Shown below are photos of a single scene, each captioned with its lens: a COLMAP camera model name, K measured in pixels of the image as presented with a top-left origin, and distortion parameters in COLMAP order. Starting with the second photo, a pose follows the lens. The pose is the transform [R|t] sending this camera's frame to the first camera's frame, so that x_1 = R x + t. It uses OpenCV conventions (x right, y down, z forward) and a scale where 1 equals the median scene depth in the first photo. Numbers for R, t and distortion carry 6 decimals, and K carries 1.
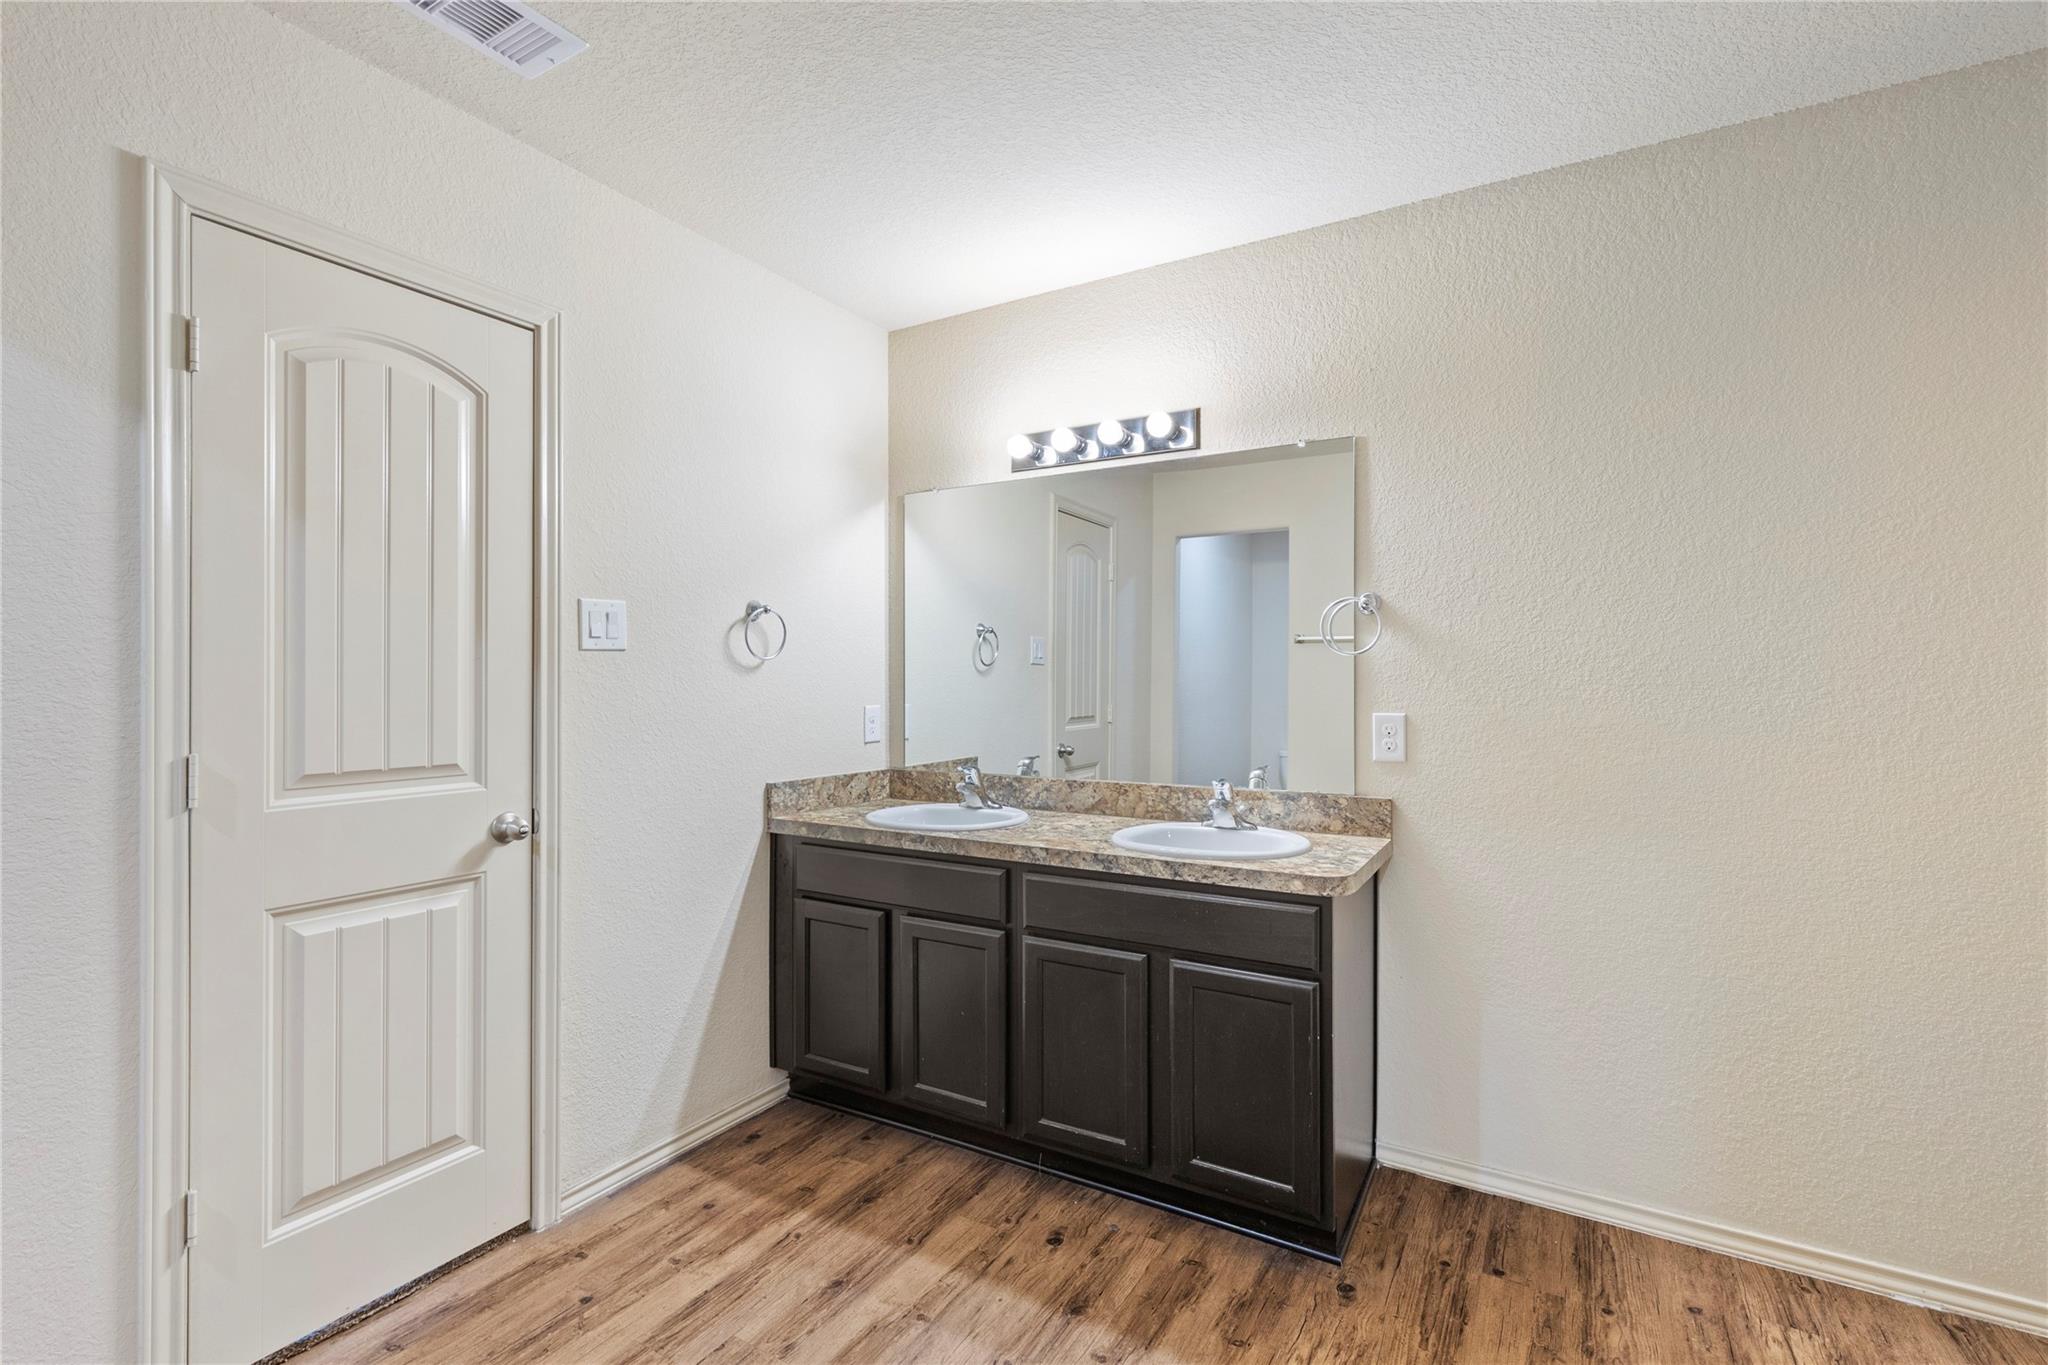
lens RADIAL K [[924.7, 0, 1021.4], [0, 924.7, 681.3], [0, 0, 1]] dist [0.012166, -0.000494]
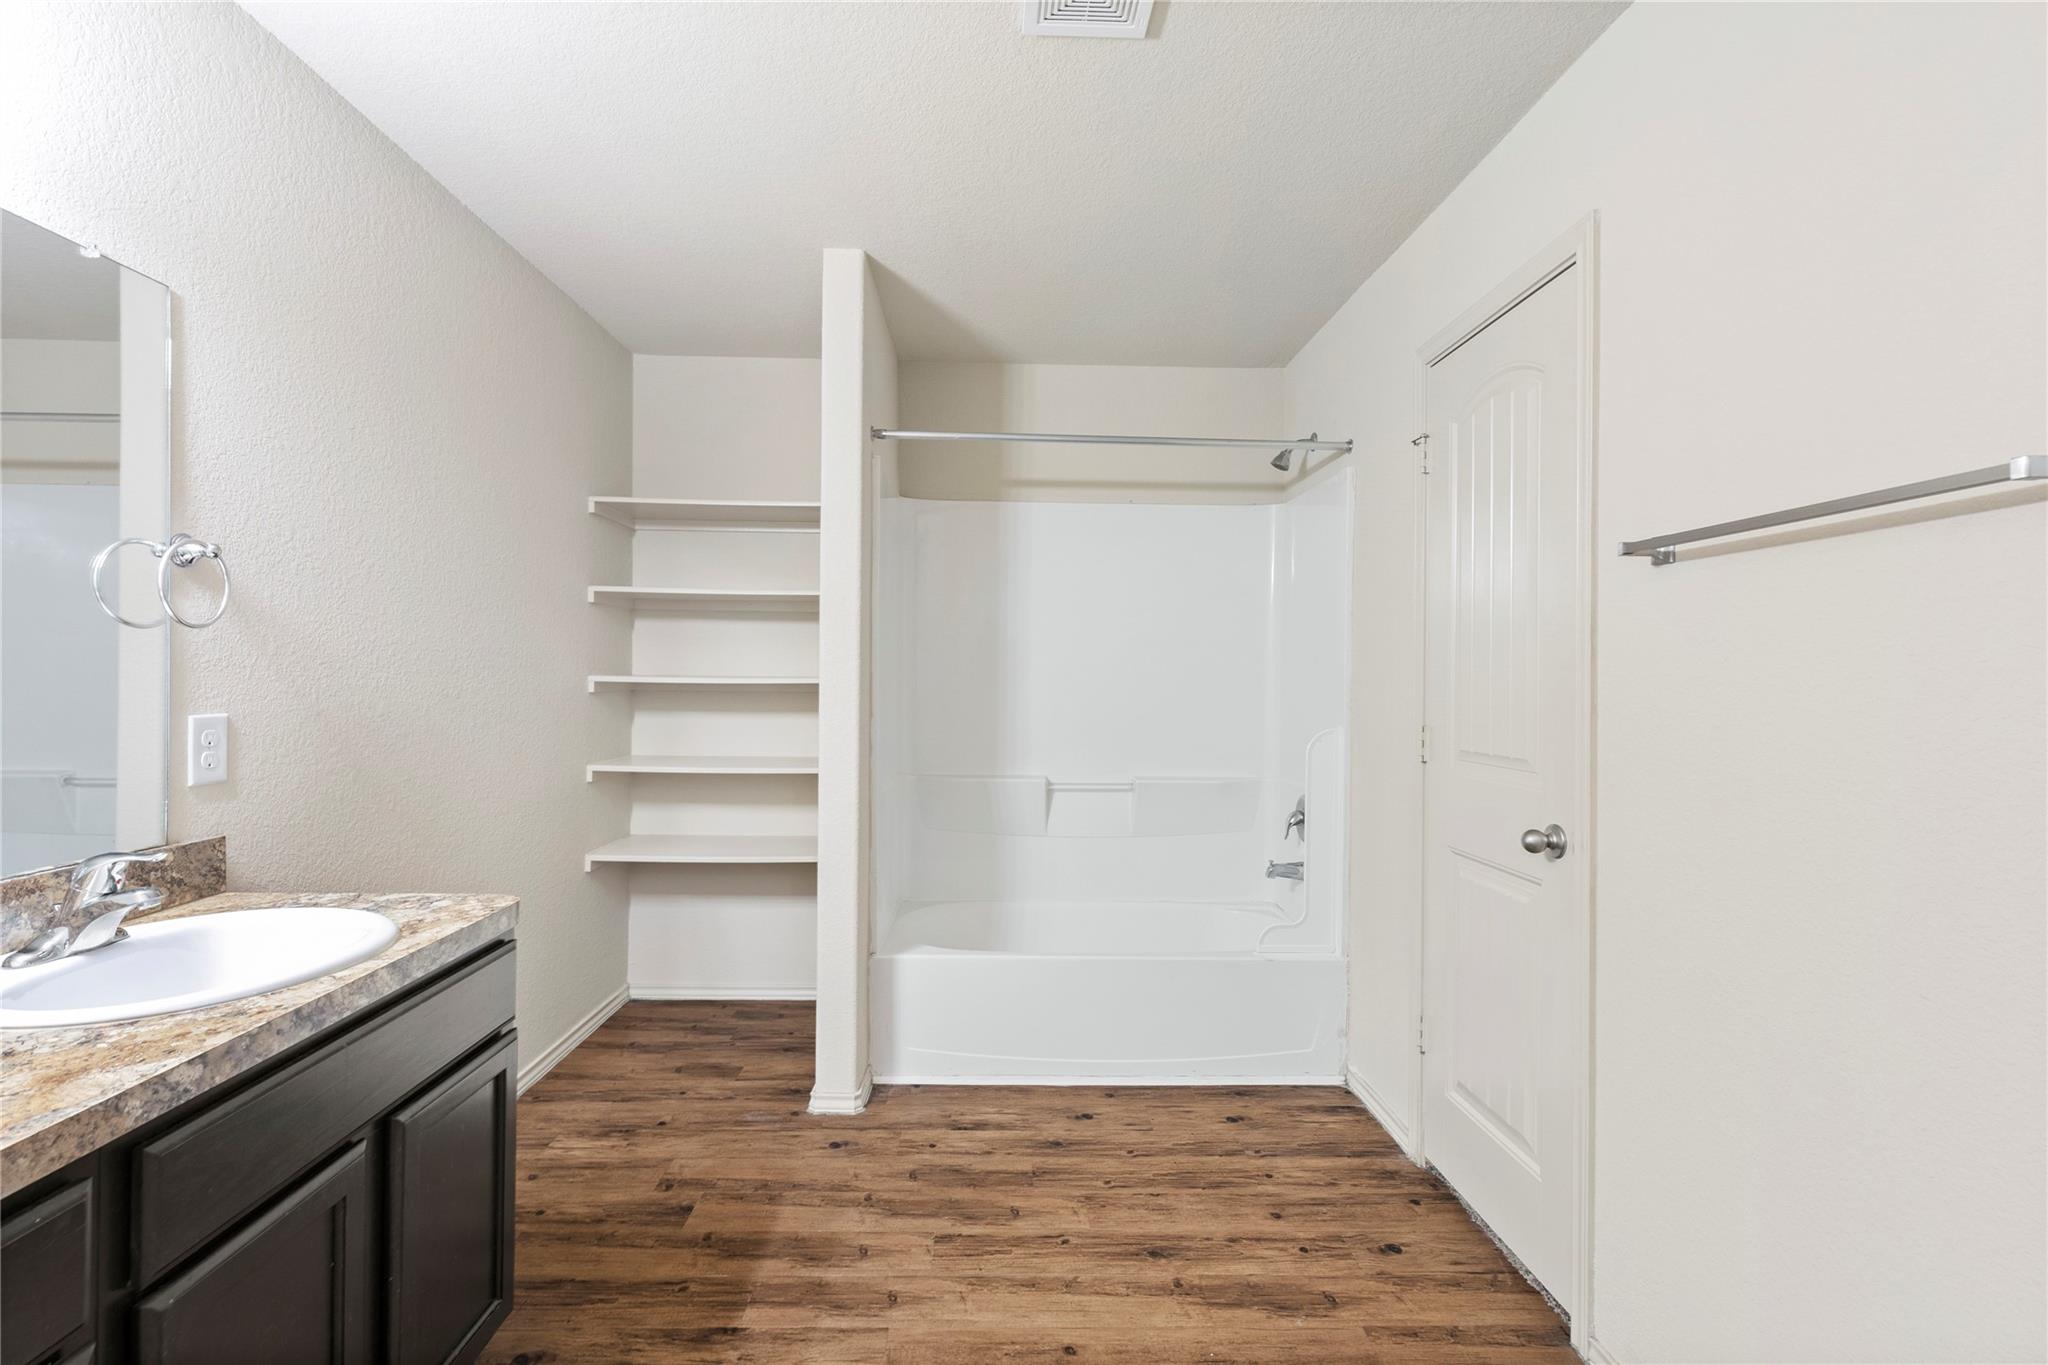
lens RADIAL K [[925.9, 0, 1023.7], [0, 925.9, 676.8], [0, 0, 1]] dist [0.001923, 0.000126]
pose [[-0.529267, -0.008519, 0.848413, -0.524507], [-0.007571, 0.999957, 0.005318, -0.001897], [-0.848422, -0.003609, -0.529309, 0.871069]]
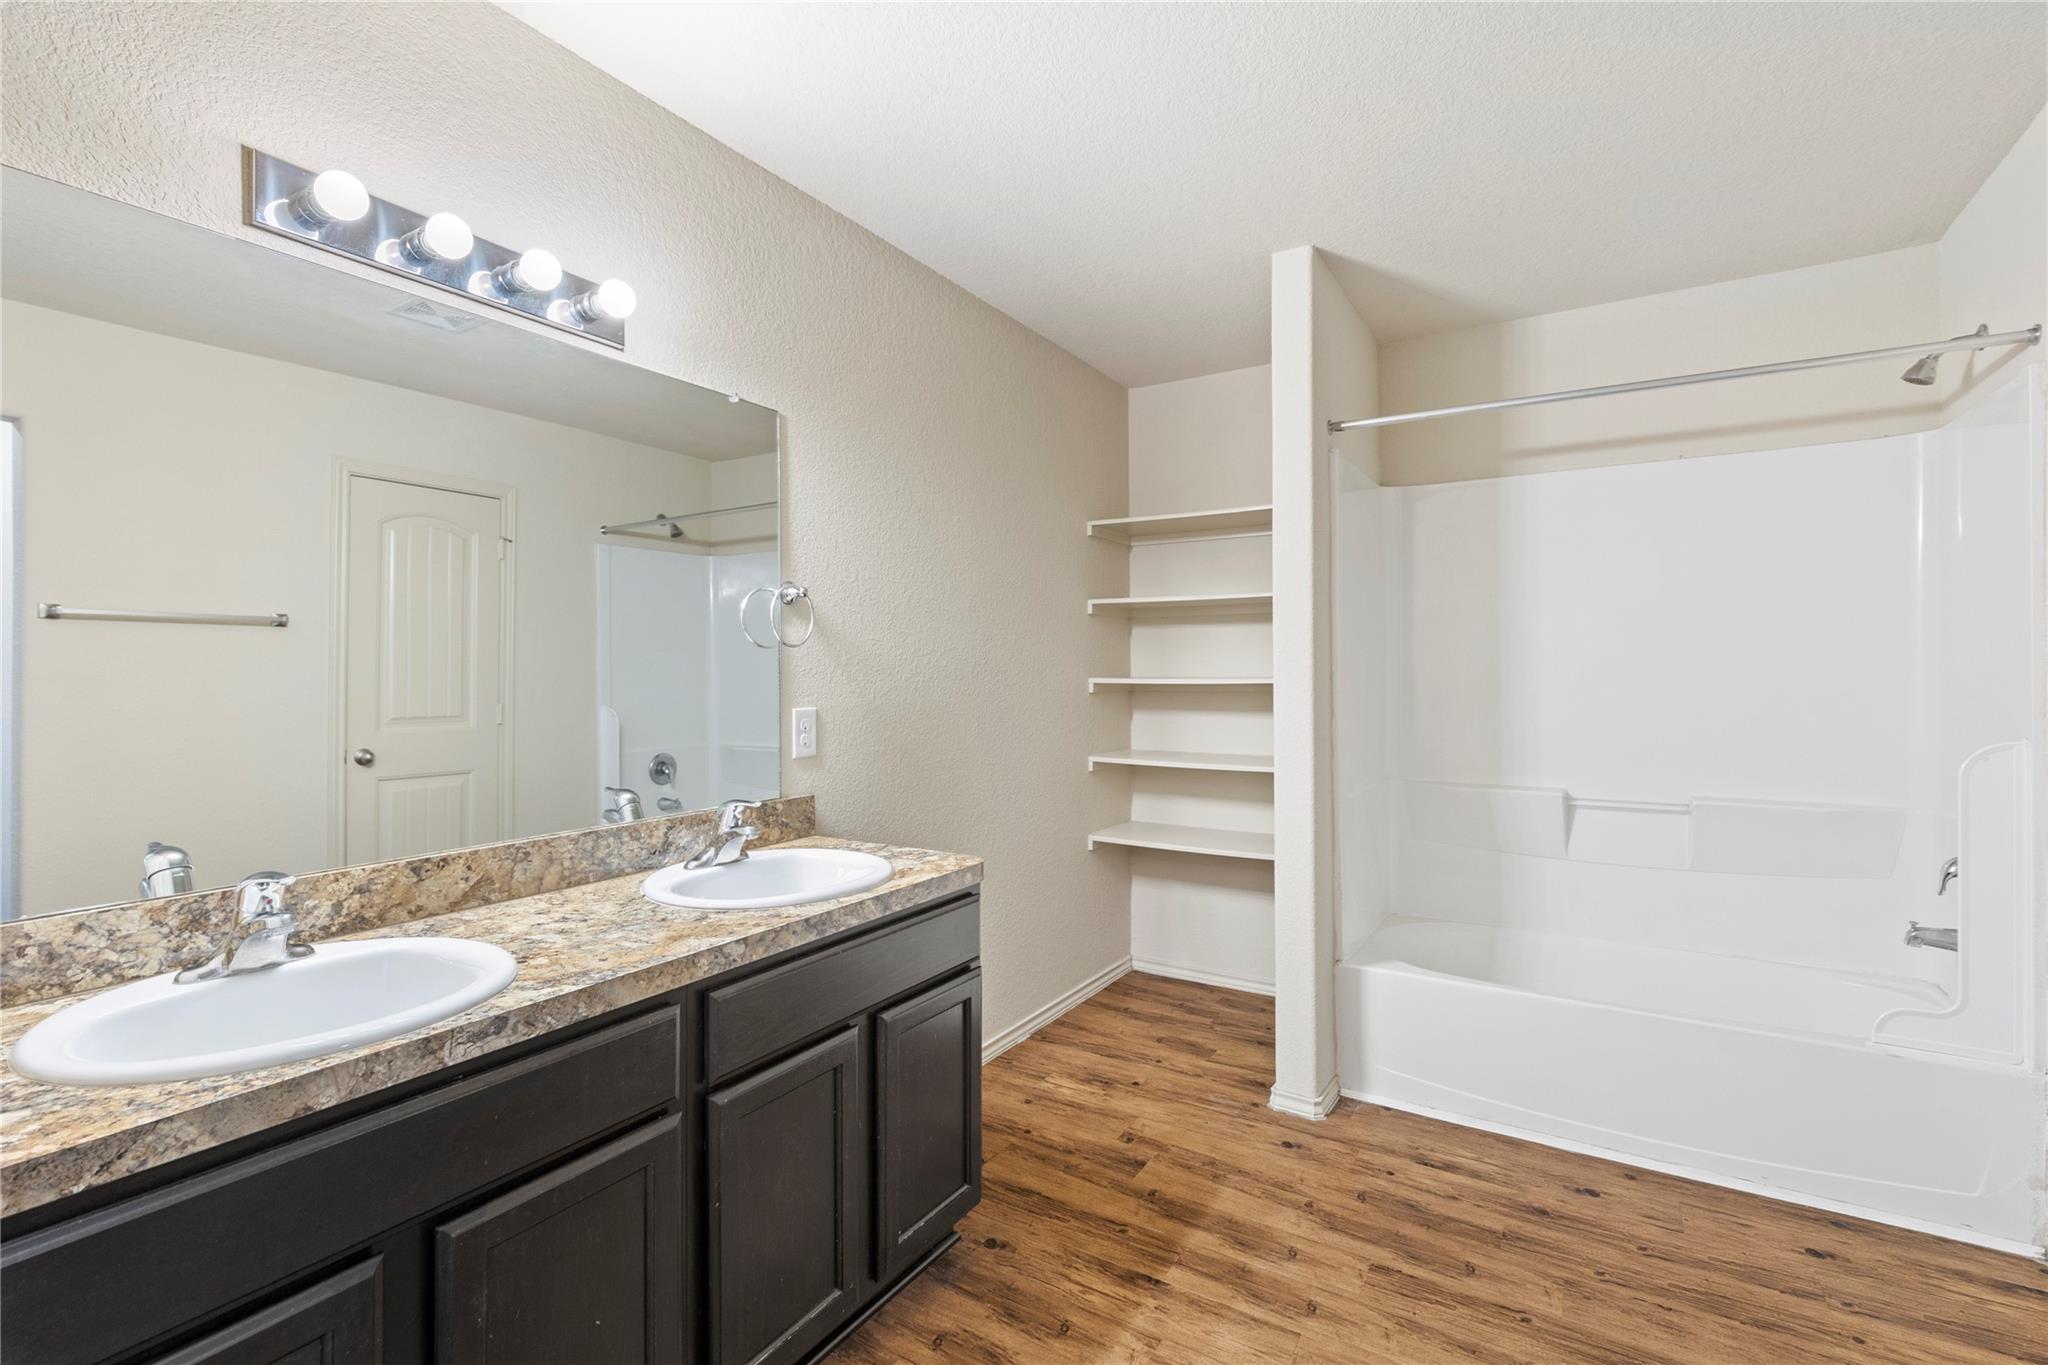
lens RADIAL K [[923.6, 0, 1025.8], [0, 923.6, 671.8], [0, 0, 1]] dist [0.001221, -0.000899]
pose [[0.026451, 0.002064, 0.999648, -0.580626], [0.007229, 0.999971, -0.002256, 0.000458], [-0.999624, 0.007286, 0.026435, 0.759928]]
